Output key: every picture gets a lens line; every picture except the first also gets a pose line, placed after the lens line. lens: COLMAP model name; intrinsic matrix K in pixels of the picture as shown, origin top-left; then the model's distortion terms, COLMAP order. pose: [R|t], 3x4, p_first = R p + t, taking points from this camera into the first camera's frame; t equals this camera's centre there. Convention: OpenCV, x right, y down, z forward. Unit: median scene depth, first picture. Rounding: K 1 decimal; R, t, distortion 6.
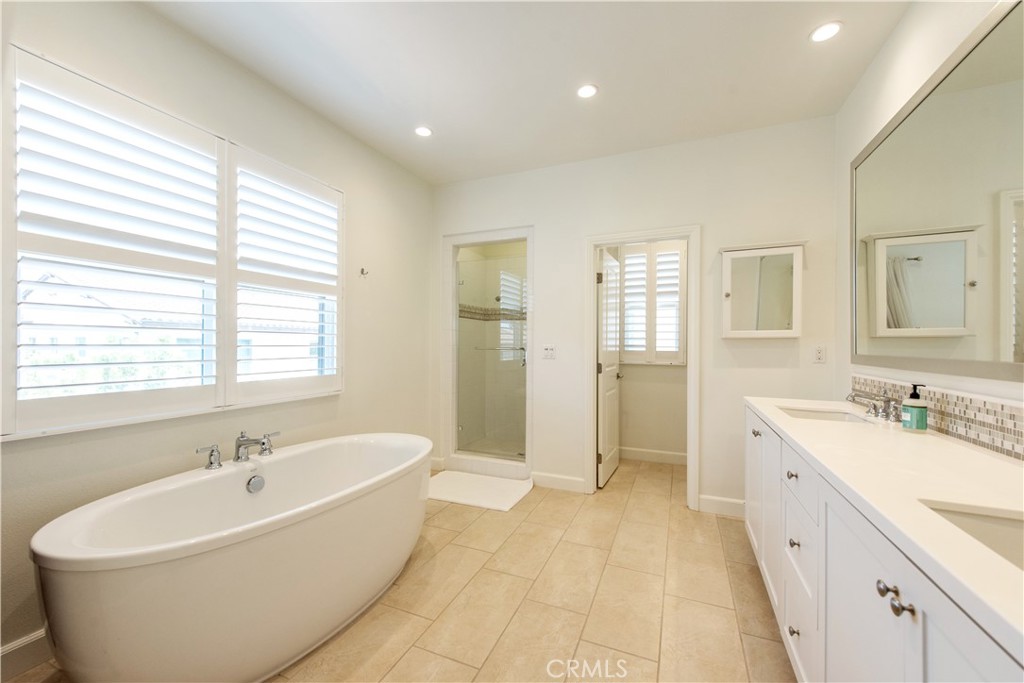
lens RADIAL K [[402.9, 0, 510.7], [0, 402.9, 341.3], [0, 0, 1]] dist [0.004024, -0.000906]
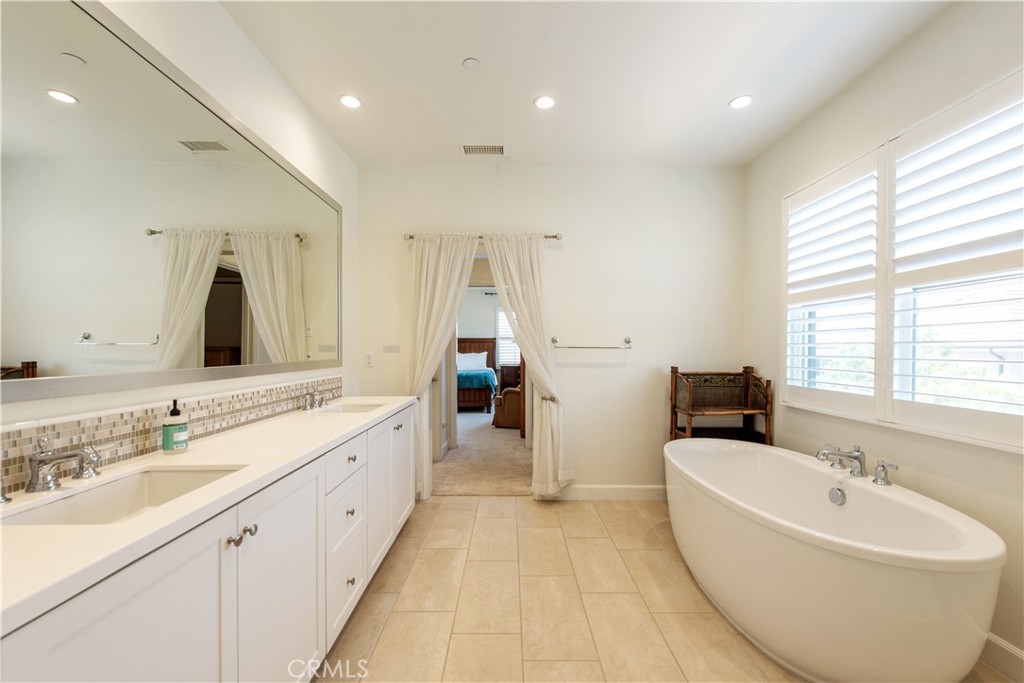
lens RADIAL K [[402.9, 0, 517.9], [0, 402.9, 350.0], [0, 0, 1]] dist [0.004024, -0.000906]
pose [[-0.910472, -0.004771, -0.413544, 0.449479], [-0.002450, 0.999978, -0.006143, -0.000502], [0.413565, -0.004580, -0.910463, 1.420916]]
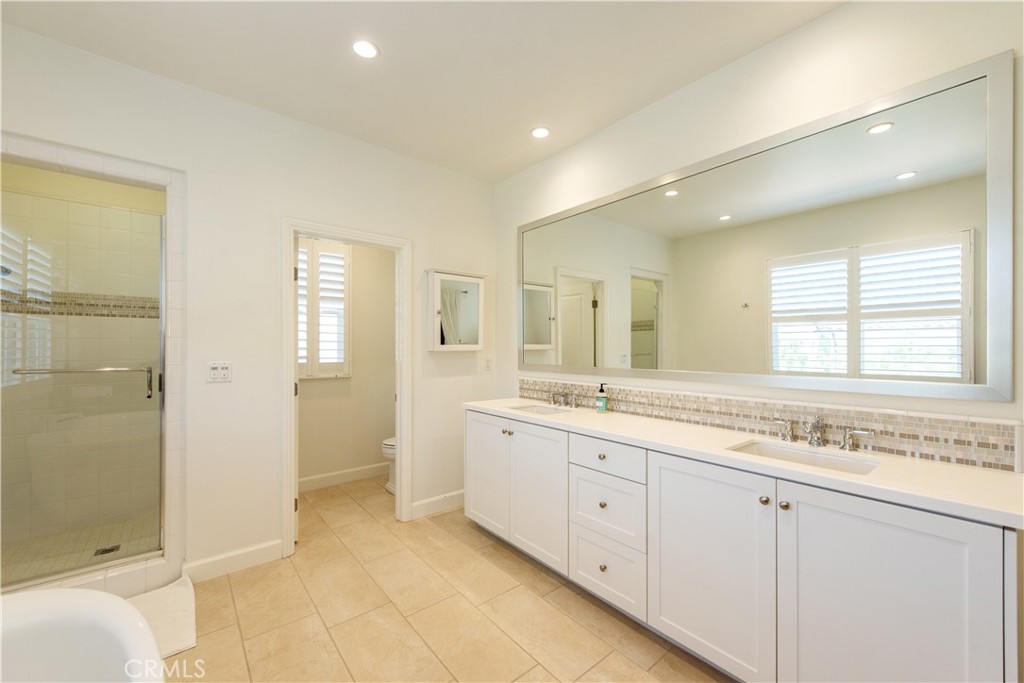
lens RADIAL K [[402.9, 0, 511.5], [0, 402.9, 343.5], [0, 0, 1]] dist [0.004024, -0.000906]
pose [[0.446614, 0.004384, 0.894716, -0.421737], [-0.007277, 0.999973, -0.001267, -0.034923], [-0.894697, -0.005946, 0.446634, 0.396747]]
